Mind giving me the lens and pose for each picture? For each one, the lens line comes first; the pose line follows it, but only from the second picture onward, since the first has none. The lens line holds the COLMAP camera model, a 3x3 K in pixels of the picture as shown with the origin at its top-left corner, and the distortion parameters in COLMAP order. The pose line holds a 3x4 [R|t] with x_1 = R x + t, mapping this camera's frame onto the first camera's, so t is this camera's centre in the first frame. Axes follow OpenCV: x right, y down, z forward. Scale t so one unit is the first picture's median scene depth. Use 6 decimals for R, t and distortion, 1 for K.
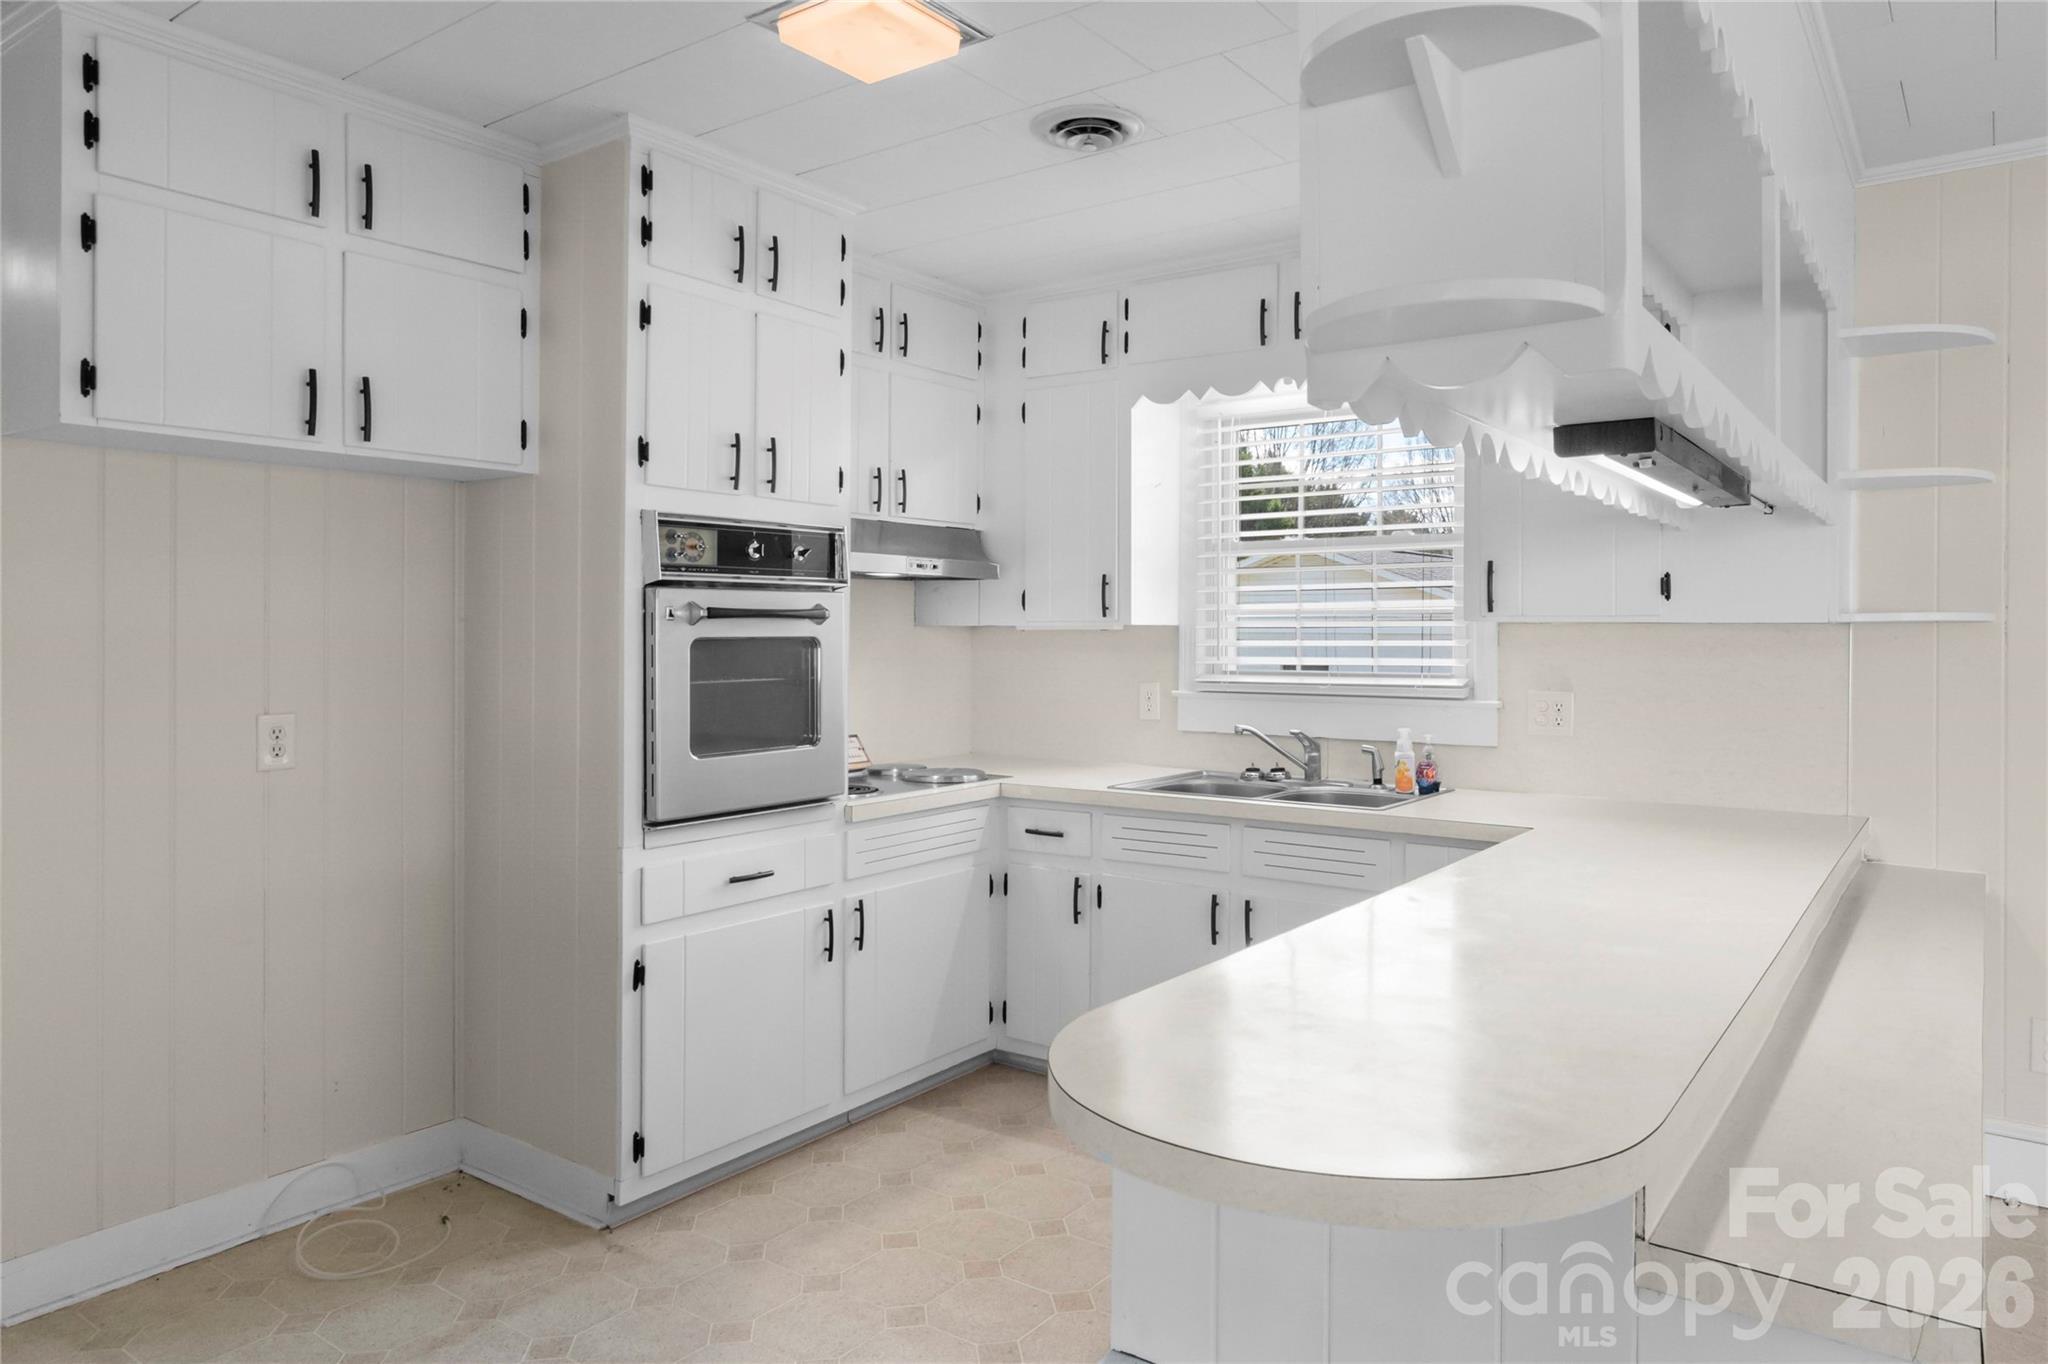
lens RADIAL K [[1297.4, 0, 1083.5], [0, 1297.4, 639.9], [0, 0, 1]] dist [-0.000060, -0.002184]
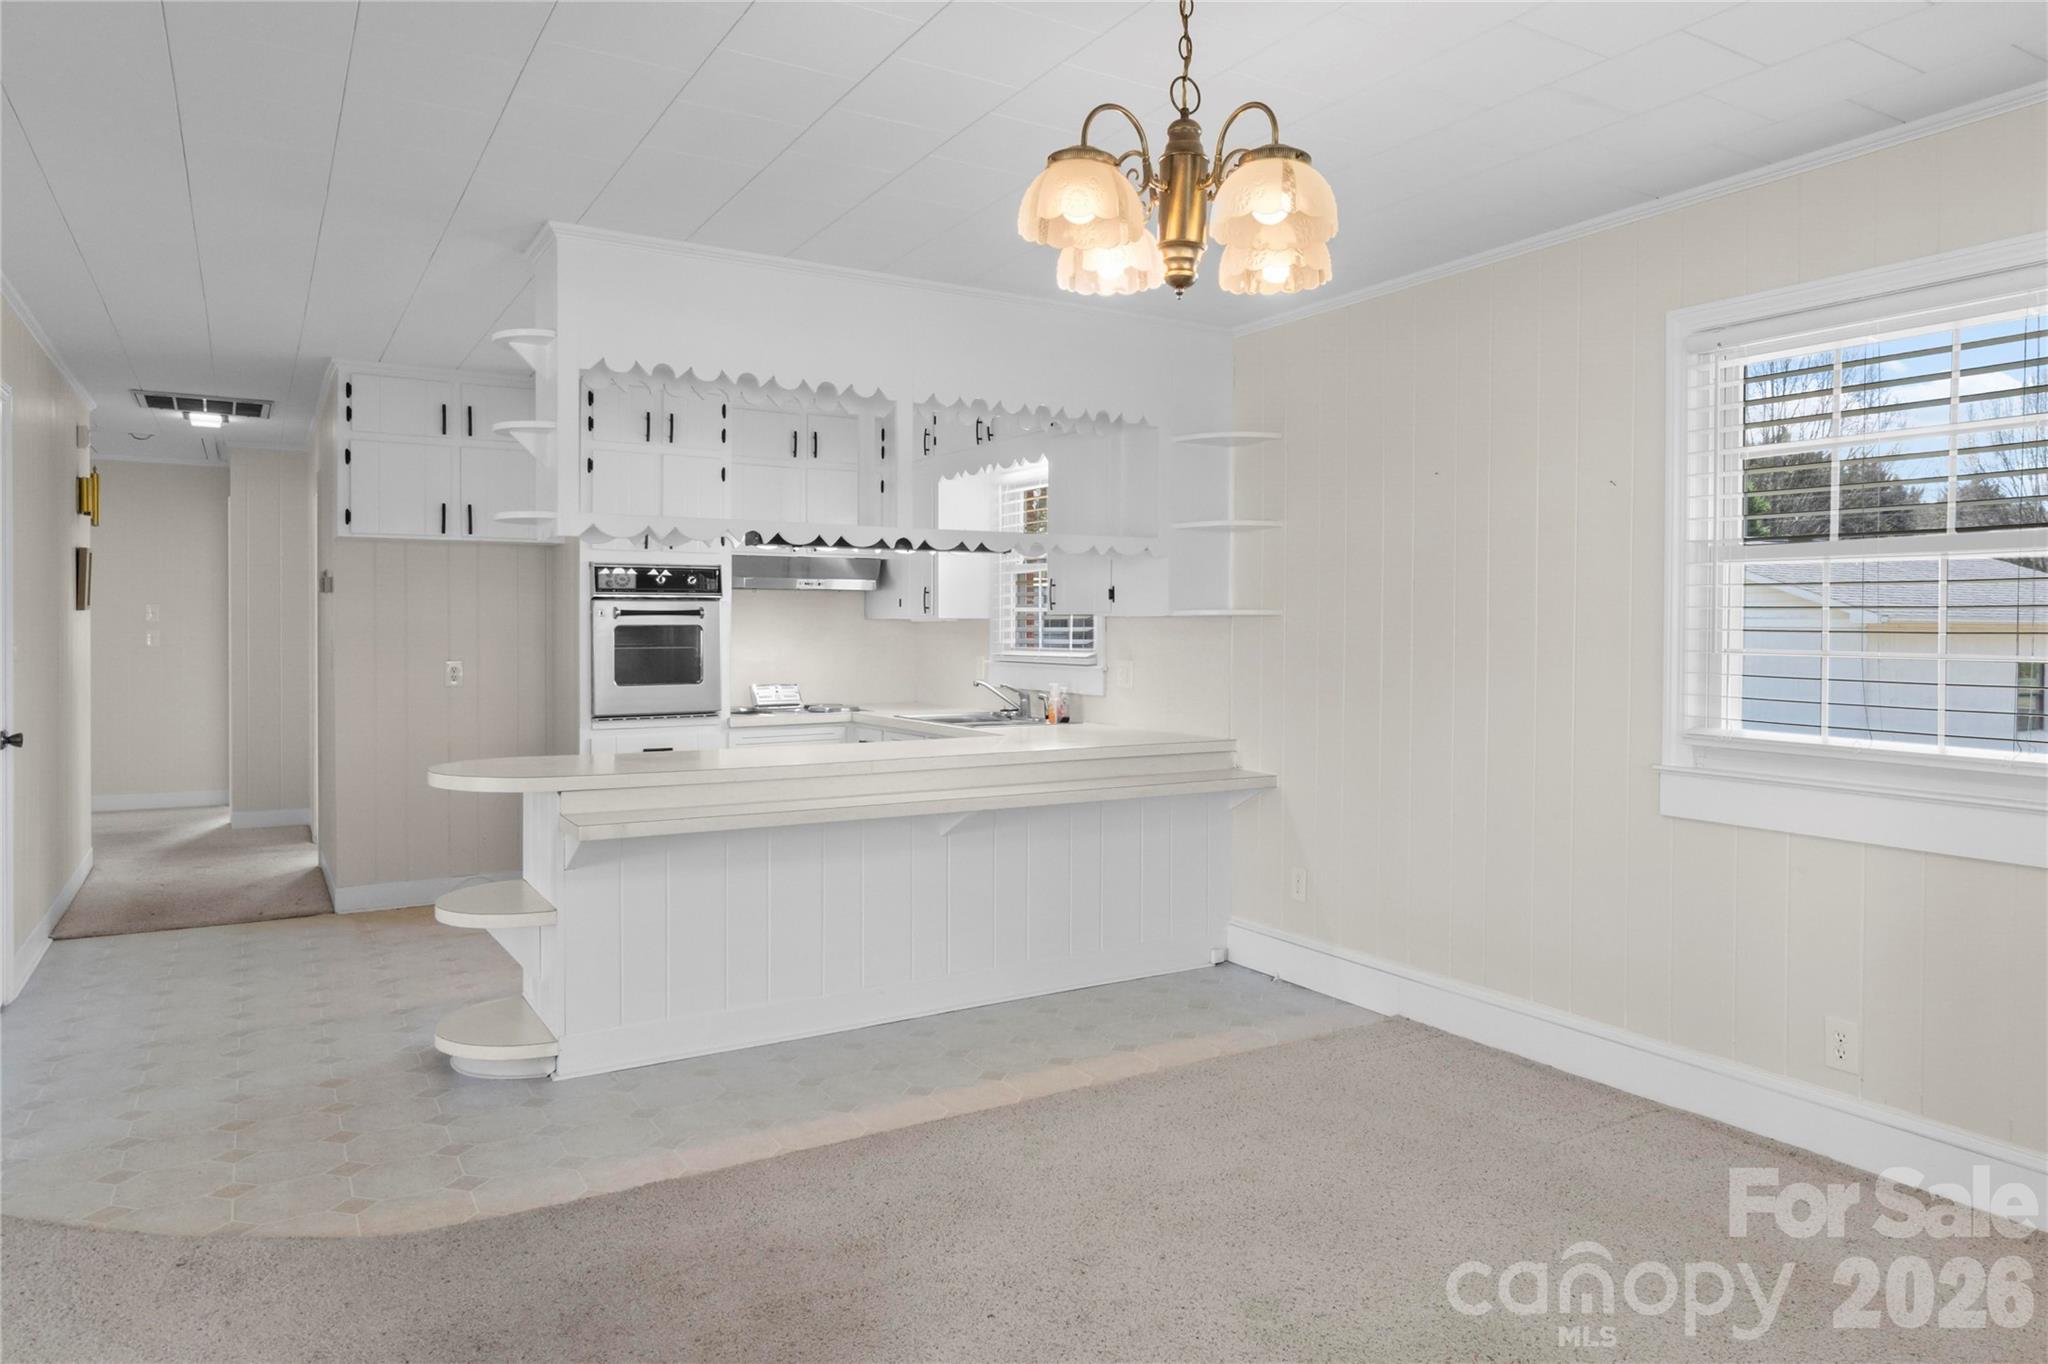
lens RADIAL K [[1297.4, 0, 1083.5], [0, 1297.4, 639.9], [0, 0, 1]] dist [-0.000060, -0.002184]
pose [[0.926434, 0.004279, -0.376434, 0.881085], [-0.002490, 0.999983, 0.005240, 0.006865], [0.376450, -0.003917, 0.926429, -0.451528]]
